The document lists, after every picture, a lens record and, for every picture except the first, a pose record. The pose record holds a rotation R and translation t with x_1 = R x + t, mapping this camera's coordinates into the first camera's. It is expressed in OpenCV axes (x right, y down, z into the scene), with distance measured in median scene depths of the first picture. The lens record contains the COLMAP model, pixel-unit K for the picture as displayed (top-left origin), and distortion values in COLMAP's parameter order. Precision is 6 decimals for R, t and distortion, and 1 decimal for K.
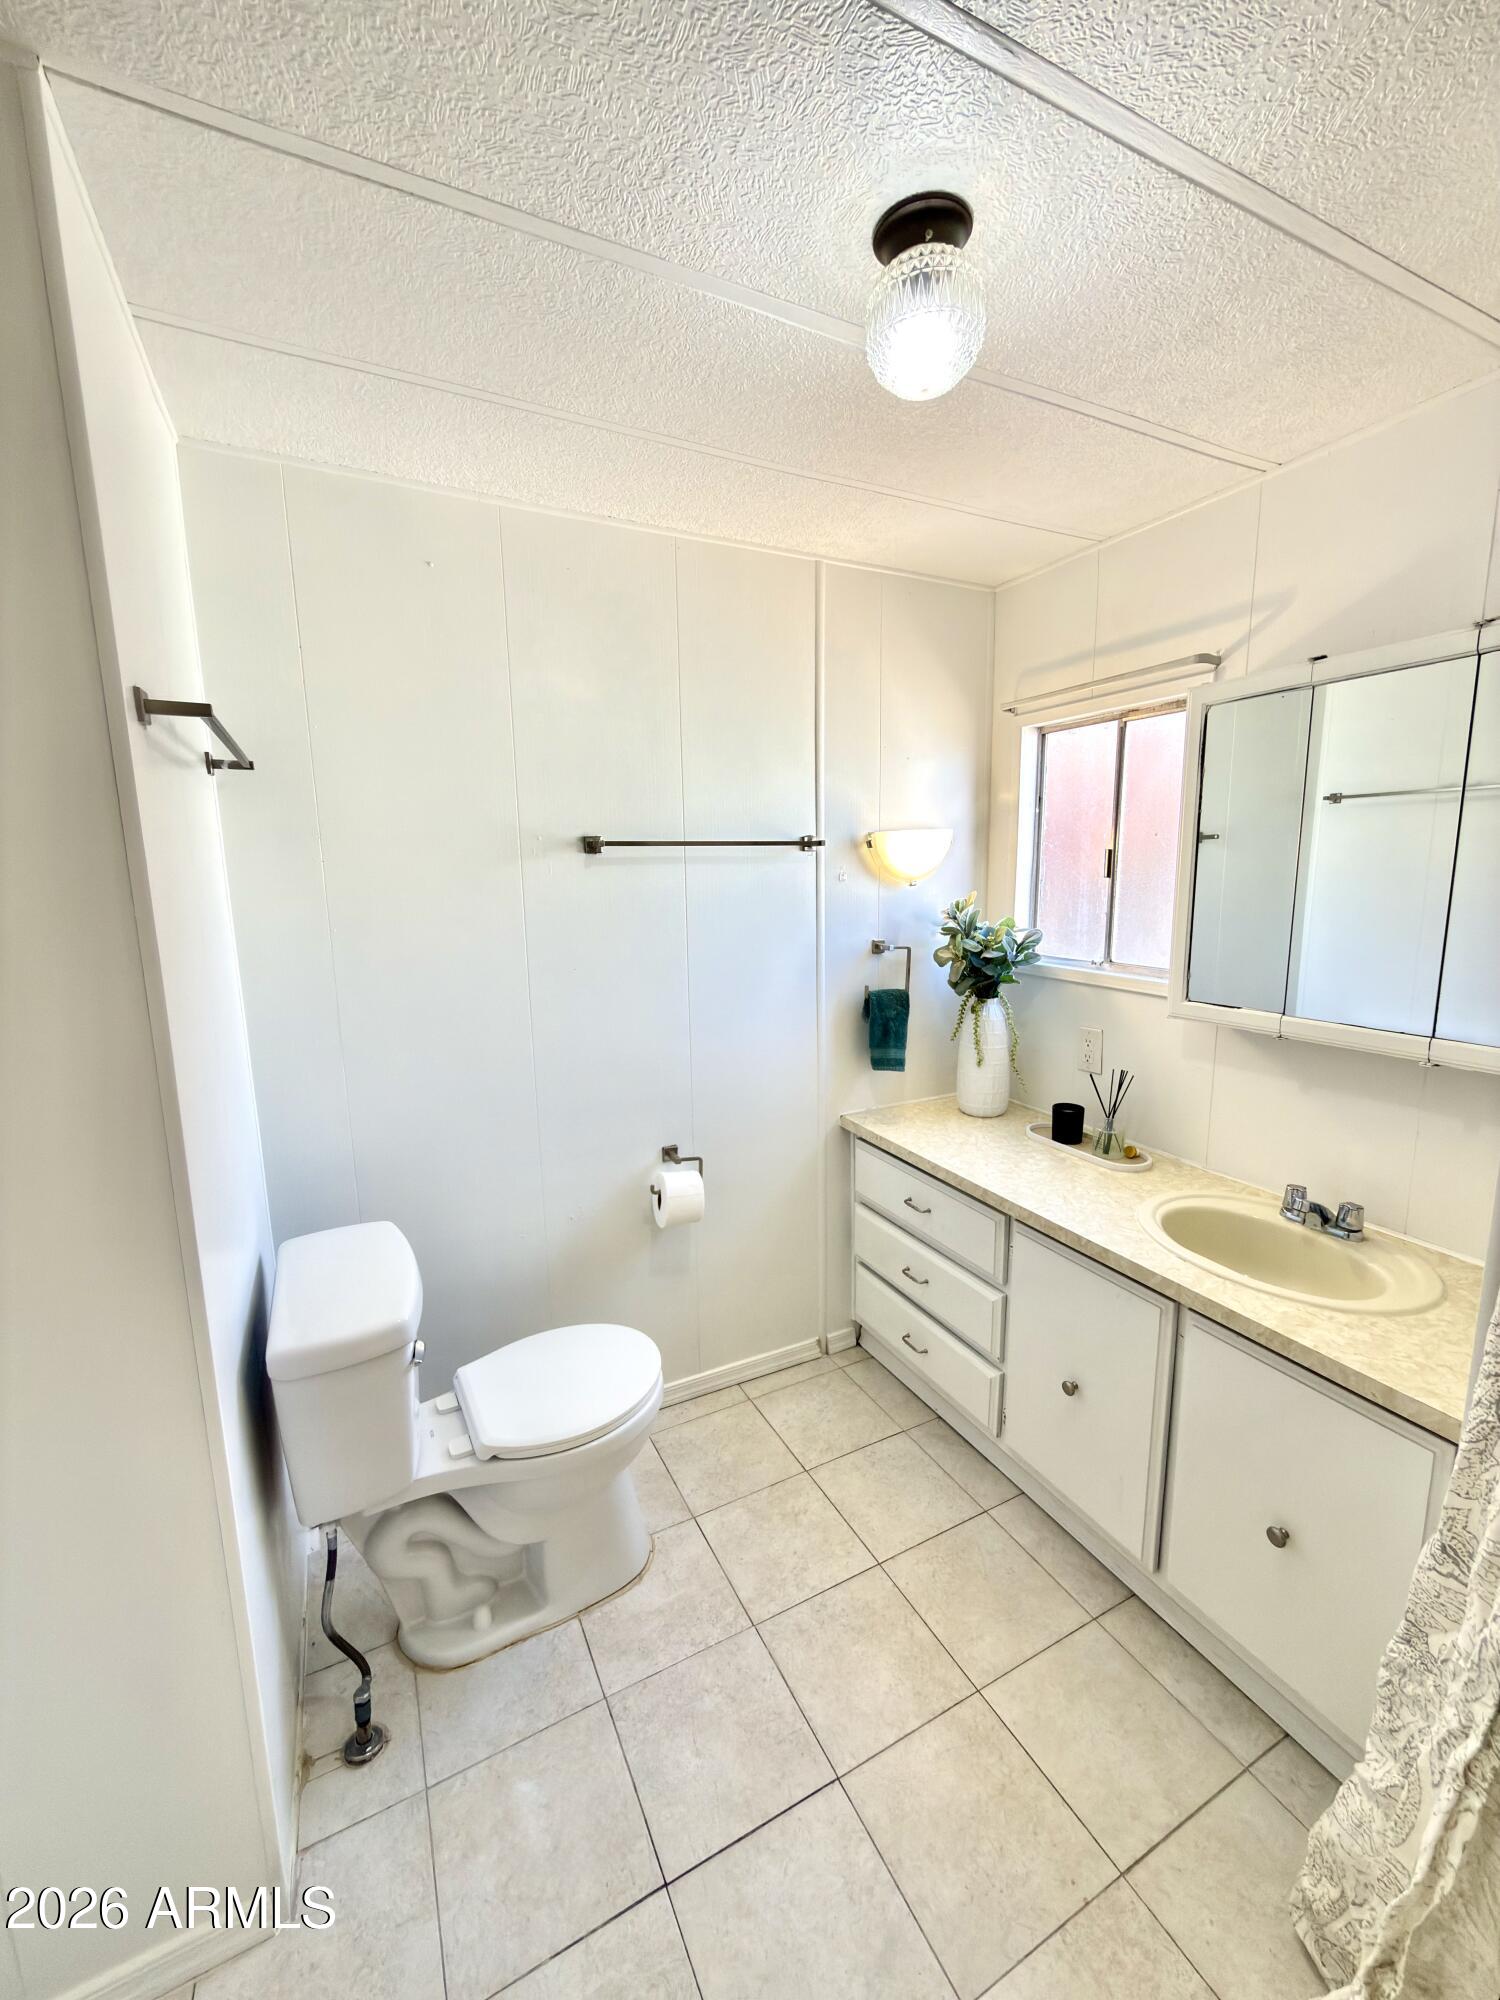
lens RADIAL K [[797.6, 0, 749.8], [0, 797.6, 997.0], [0, 0, 1]] dist [-0.000731, 0.000085]
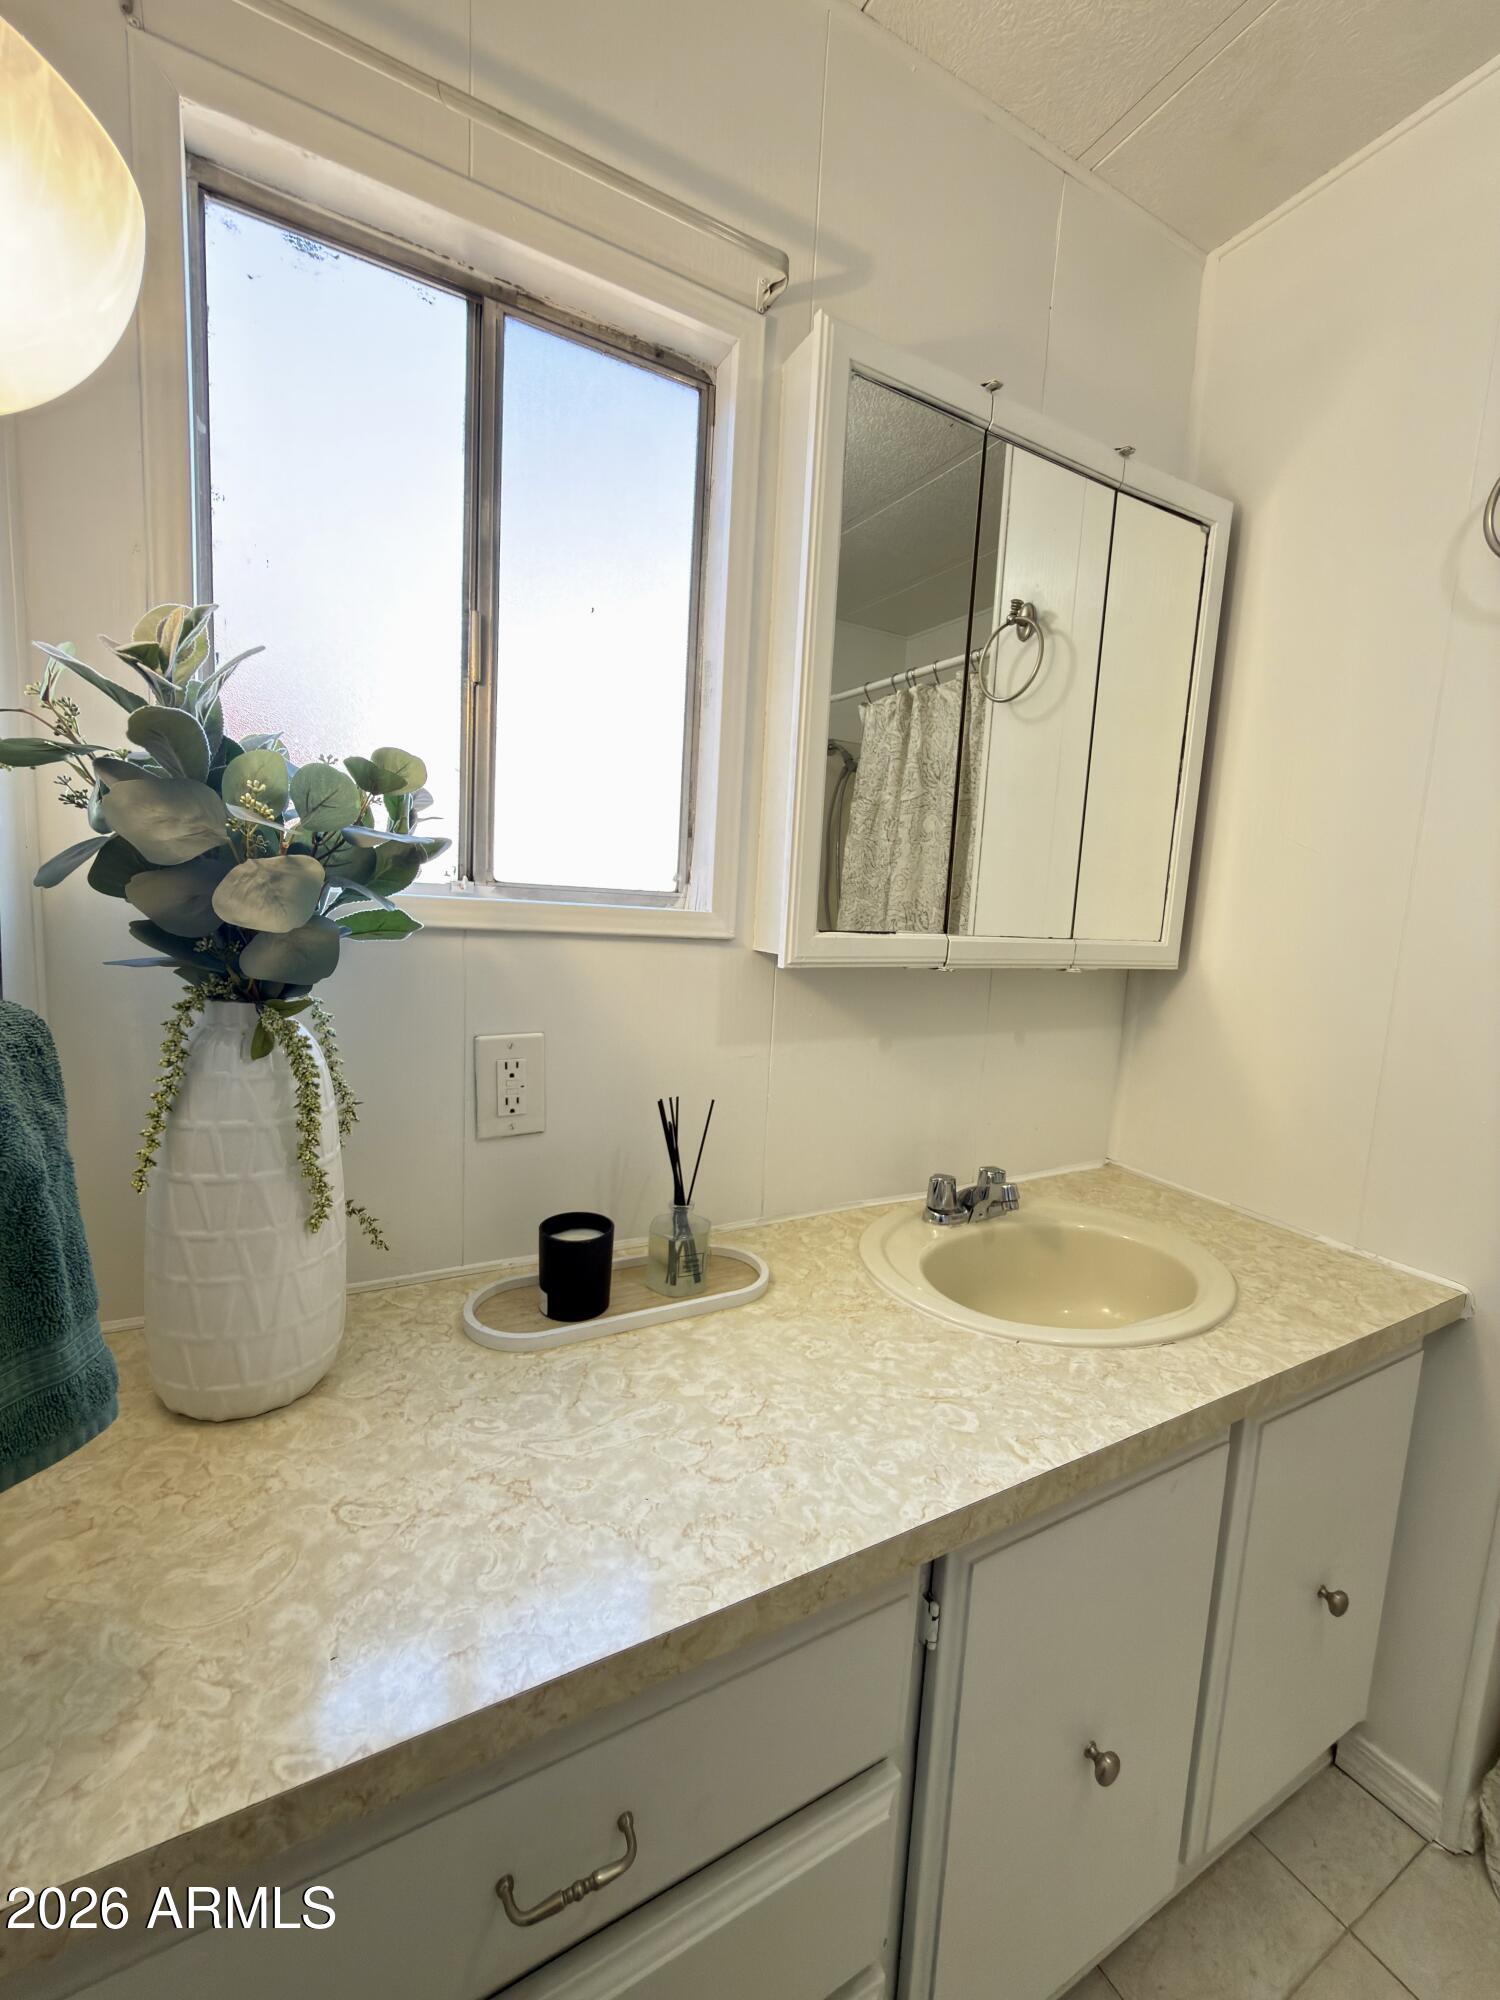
lens RADIAL K [[797.6, 0, 749.8], [0, 797.6, 997.0], [0, 0, 1]] dist [-0.000731, 0.000085]
pose [[-0.026343, -0.102594, 0.994374, -0.000342], [0.116380, 0.987641, 0.104983, -0.012991], [-0.992855, 0.118490, -0.014078, 1.028538]]
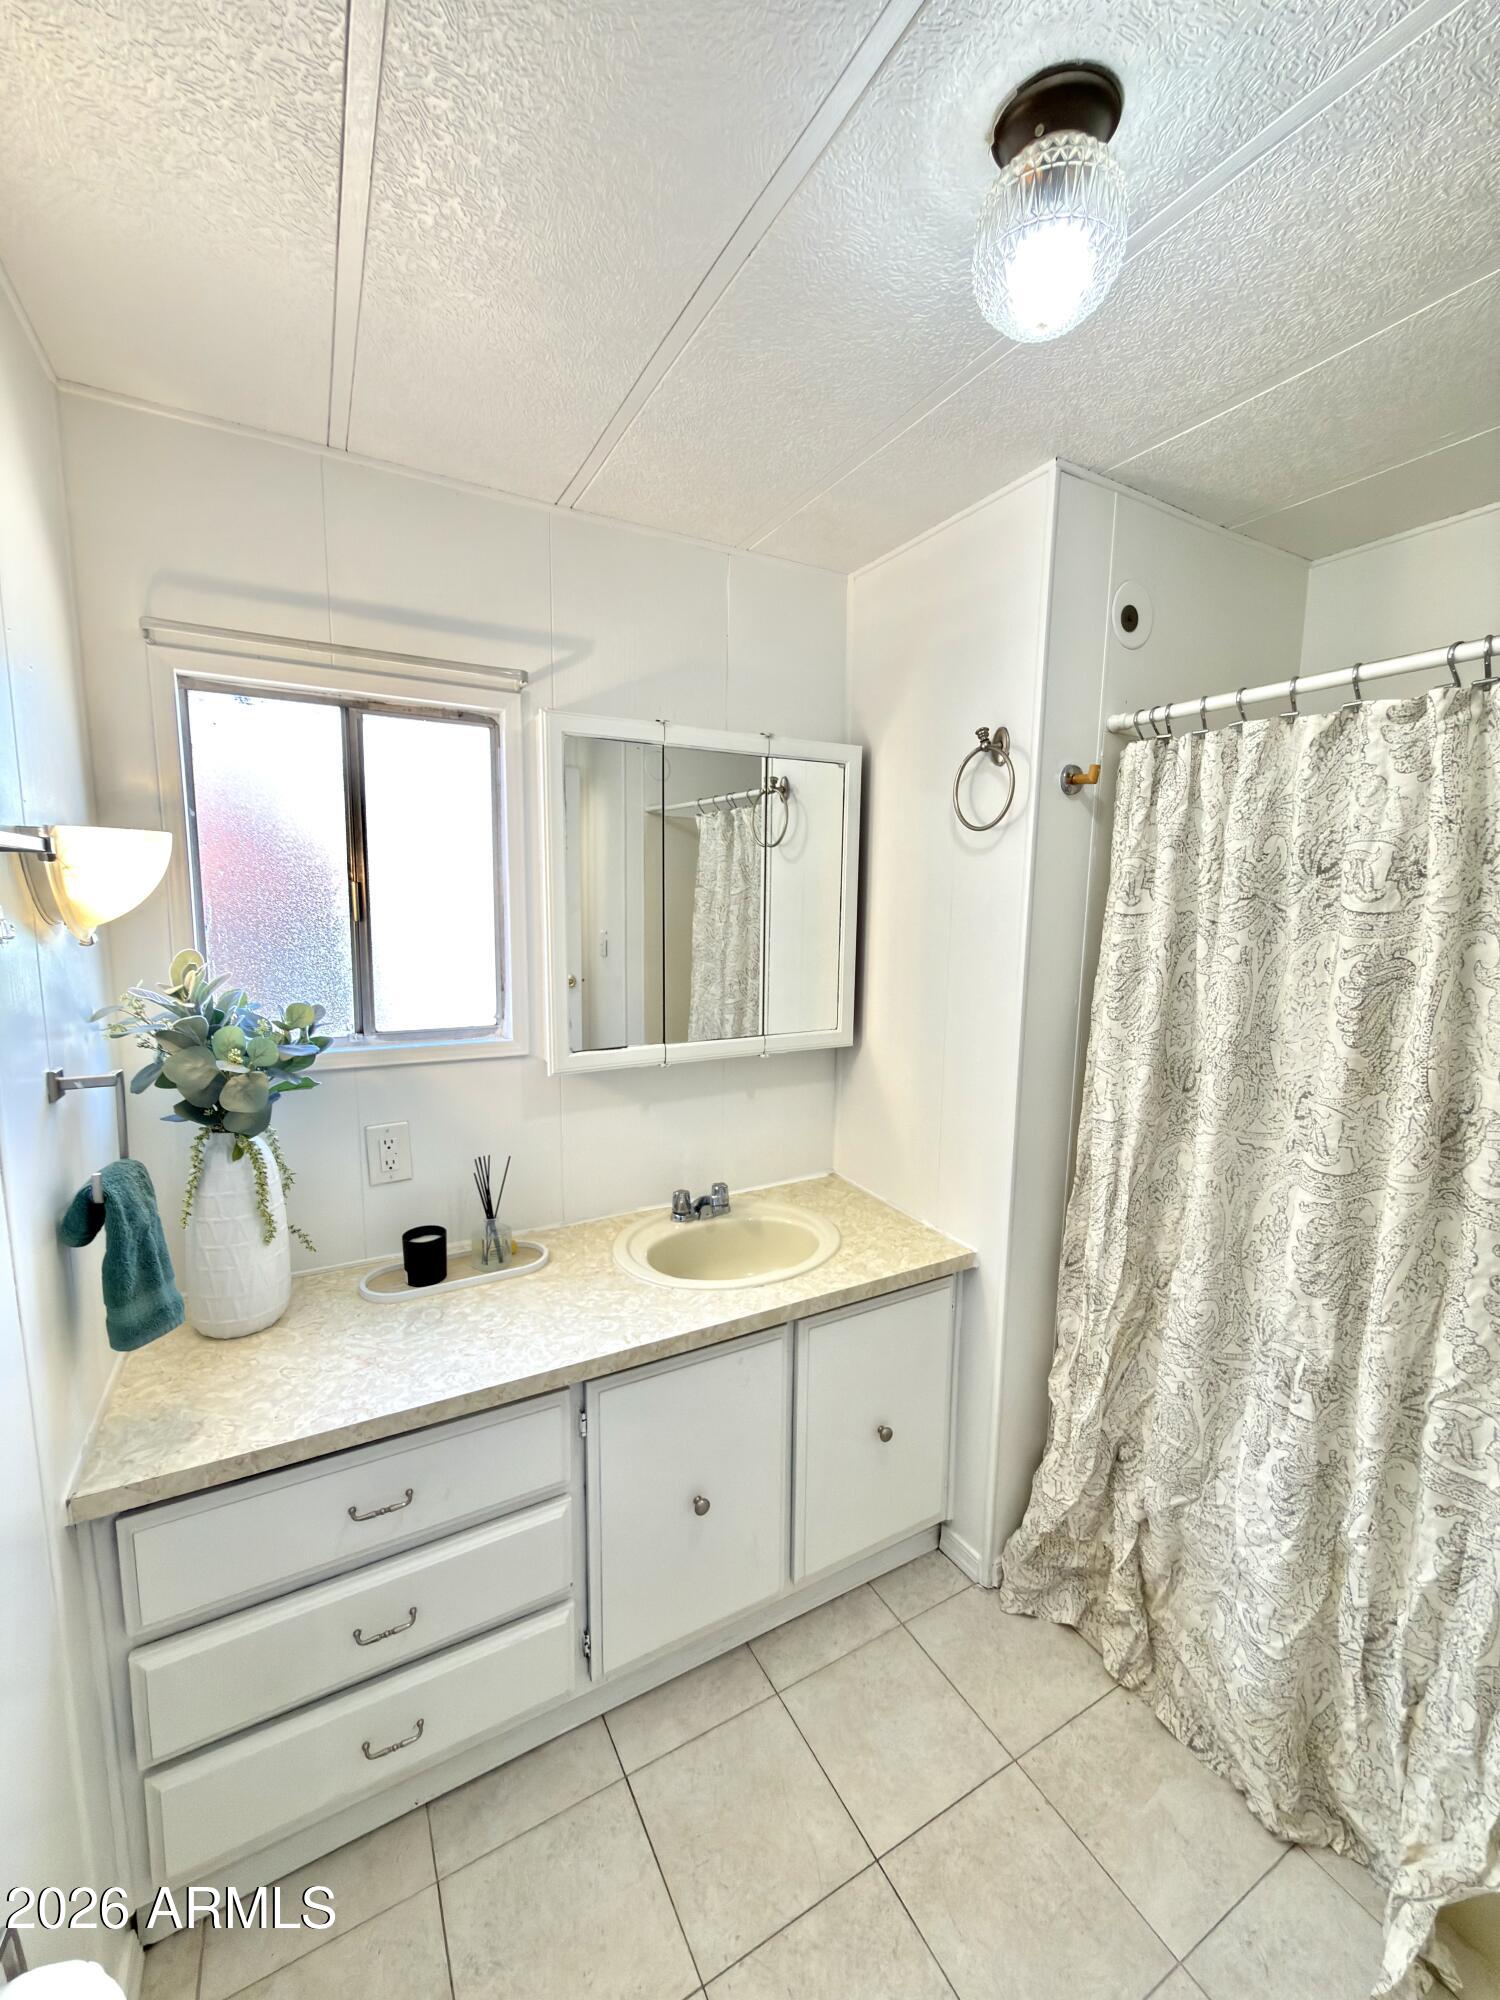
lens RADIAL K [[797.6, 0, 749.8], [0, 797.6, 997.0], [0, 0, 1]] dist [-0.000731, 0.000085]
pose [[-0.036322, -0.114189, 0.992795, -0.354982], [0.152817, 0.981132, 0.118438, -0.131387], [-0.987587, 0.156018, -0.018186, 0.780118]]
